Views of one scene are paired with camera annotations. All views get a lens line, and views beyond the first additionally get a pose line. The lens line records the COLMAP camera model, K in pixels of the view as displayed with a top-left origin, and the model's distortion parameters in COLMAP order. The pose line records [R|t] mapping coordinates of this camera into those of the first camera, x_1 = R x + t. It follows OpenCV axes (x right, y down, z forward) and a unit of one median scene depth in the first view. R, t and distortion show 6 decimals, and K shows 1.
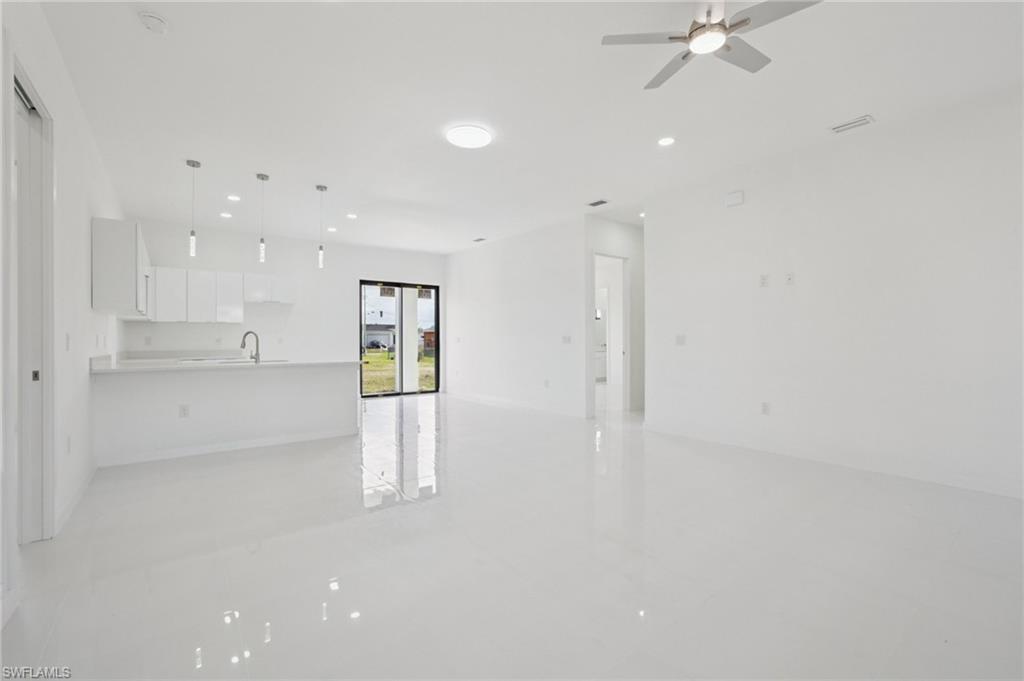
lens RADIAL K [[458.4, 0, 512.4], [0, 458.4, 338.6], [0, 0, 1]] dist [-0.018506, 0.000804]
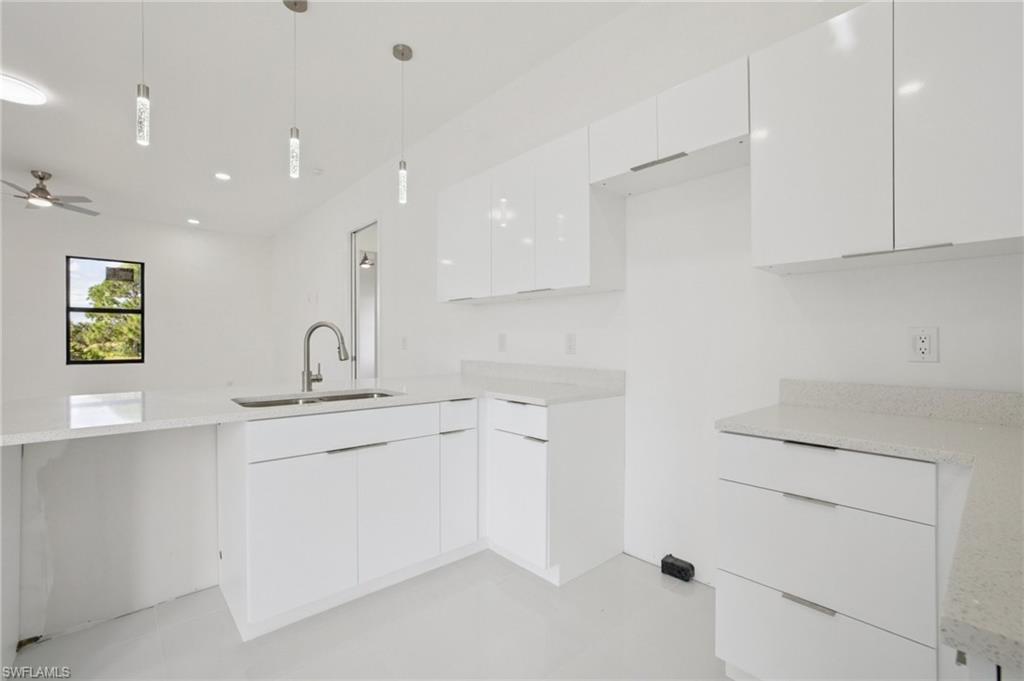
lens RADIAL K [[452.7, 0, 524.6], [0, 452.7, 339.2], [0, 0, 1]] dist [-0.035085, 0.010153]
pose [[-0.996178, 0.005286, -0.087181, -0.433567], [0.005624, 0.999978, -0.003635, 0.001352], [0.087160, -0.004111, -0.996186, 0.861100]]
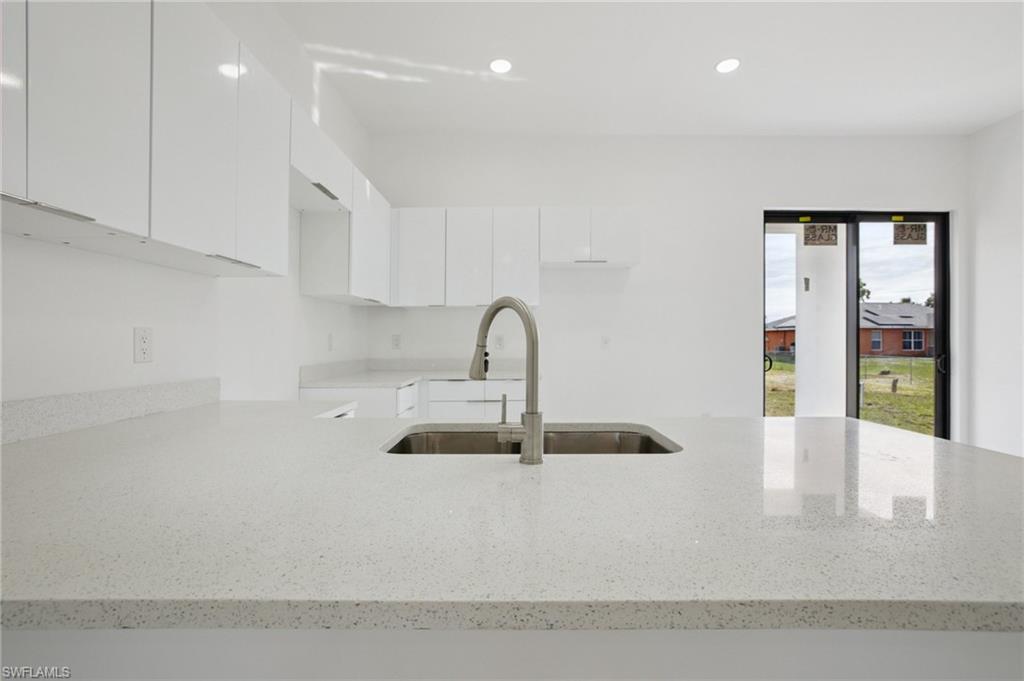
lens RADIAL K [[448.0, 0, 508.4], [0, 448.0, 338.5], [0, 0, 1]] dist [-0.017358, 0.000172]
pose [[0.792549, 0.000449, -0.609809, -0.265445], [-0.001503, 0.999998, -0.001218, 0.001210], [0.609807, 0.001882, 0.792548, 0.494788]]
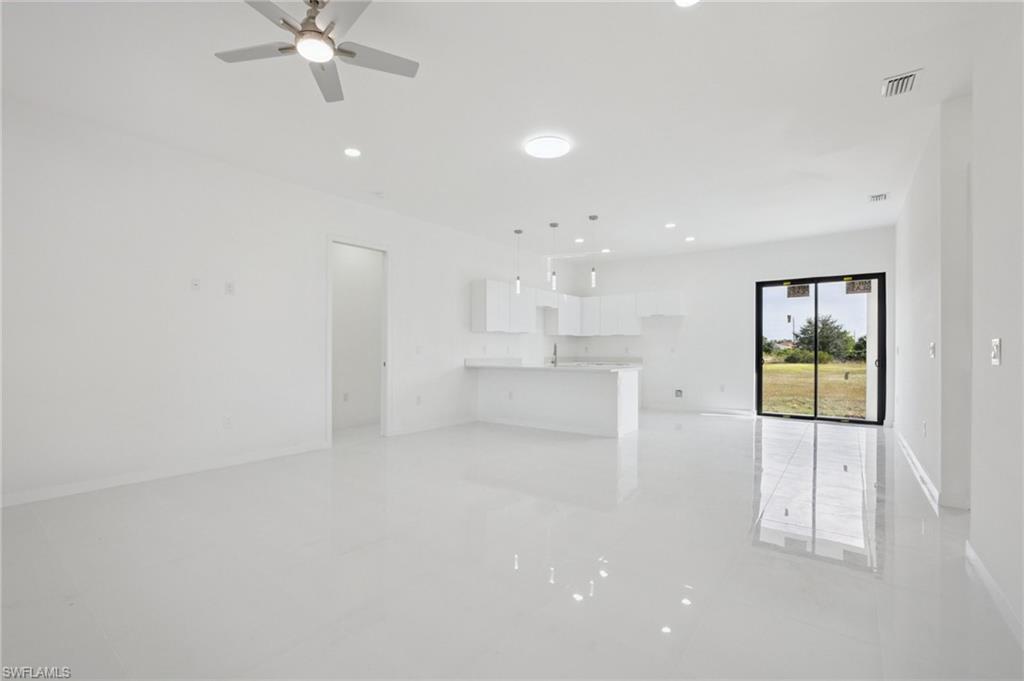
lens RADIAL K [[456.9, 0, 505.8], [0, 456.9, 351.6], [0, 0, 1]] dist [-0.020441, -0.000587]
pose [[0.252976, 0.009448, -0.967426, 0.400633], [-0.000688, 0.999954, 0.009585, -0.001828], [0.967472, -0.001759, 0.252971, 0.310019]]
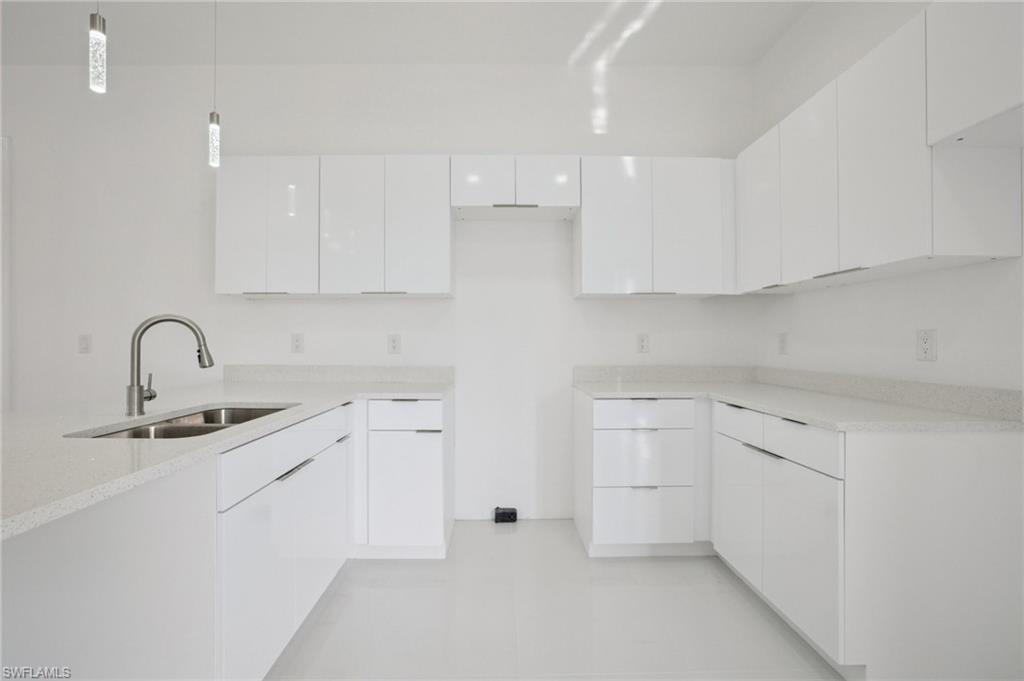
lens RADIAL K [[448.0, 0, 508.4], [0, 448.0, 338.5], [0, 0, 1]] dist [-0.017358, 0.000172]
pose [[-0.600140, 0.002597, -0.799891, -0.278123], [0.004623, 0.999989, -0.000221, 0.000007], [0.799882, -0.003830, -0.600145, 0.816064]]
